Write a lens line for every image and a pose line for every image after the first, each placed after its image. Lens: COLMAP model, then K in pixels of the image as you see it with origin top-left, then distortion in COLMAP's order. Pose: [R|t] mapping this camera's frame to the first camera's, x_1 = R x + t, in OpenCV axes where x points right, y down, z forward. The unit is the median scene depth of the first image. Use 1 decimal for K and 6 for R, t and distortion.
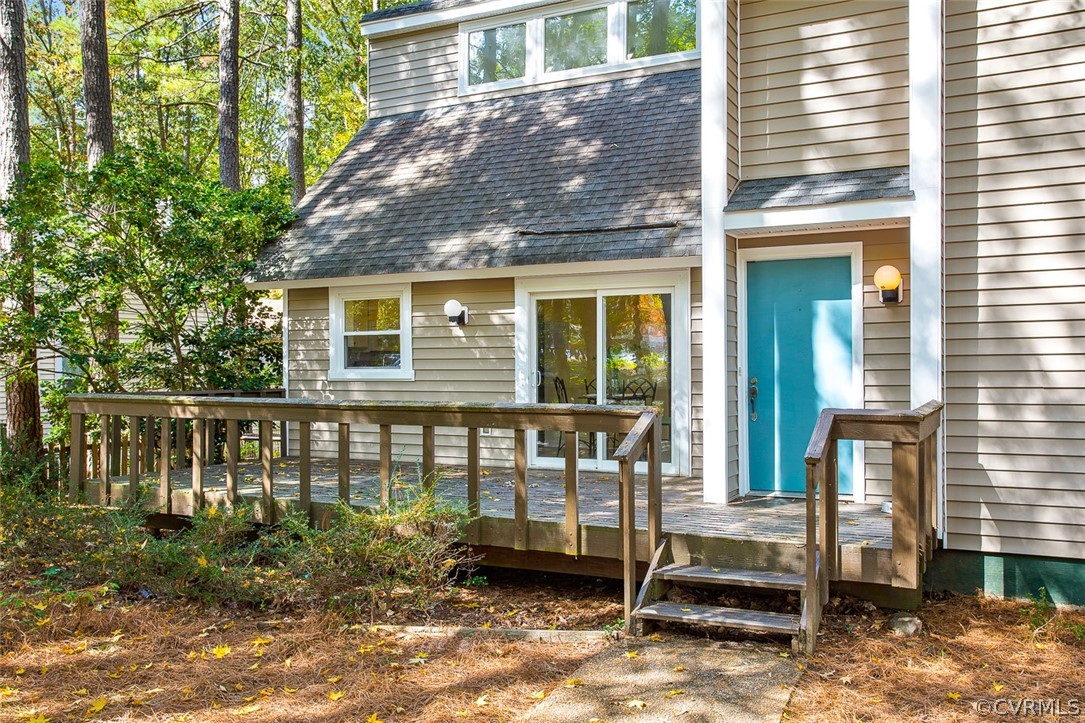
lens RADIAL K [[1022.2, 0, 542.5], [0, 1022.2, 361.5], [0, 0, 1]] dist [0.006801, 0.002405]
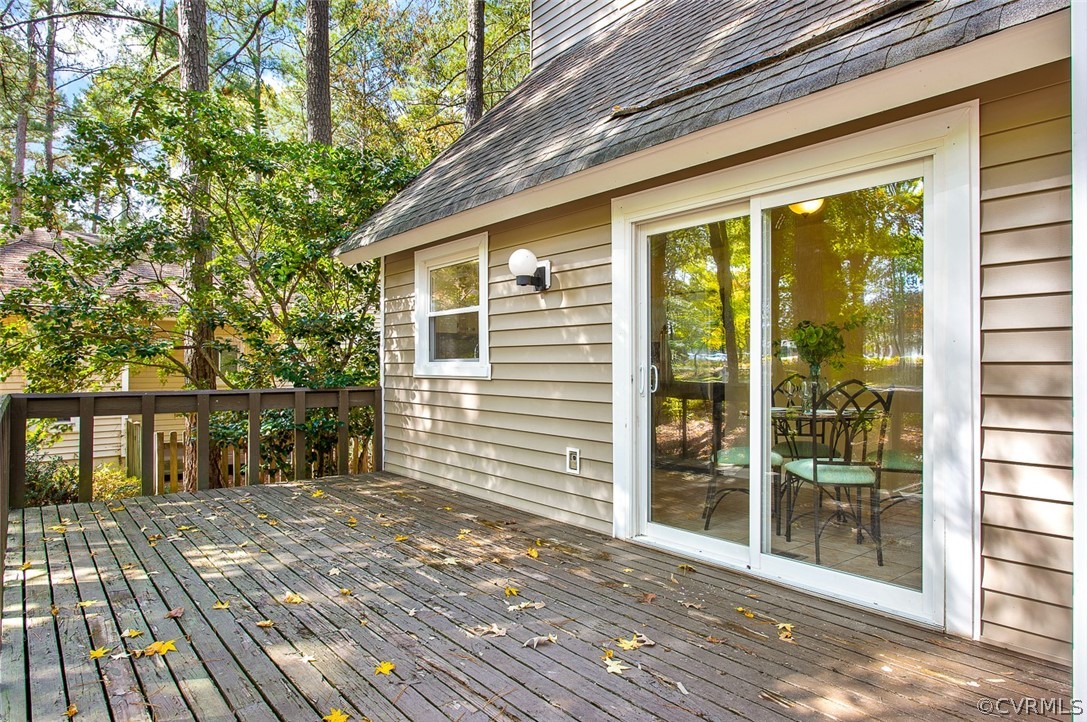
lens RADIAL K [[675.7, 0, 543.5], [0, 675.7, 361.0], [0, 0, 1]] dist [-0.003075, -0.000499]
pose [[0.915995, -0.002855, -0.401179, 0.083827], [0.006700, 0.999944, 0.008181, 0.003427], [0.401134, -0.010182, 0.915963, 0.613113]]
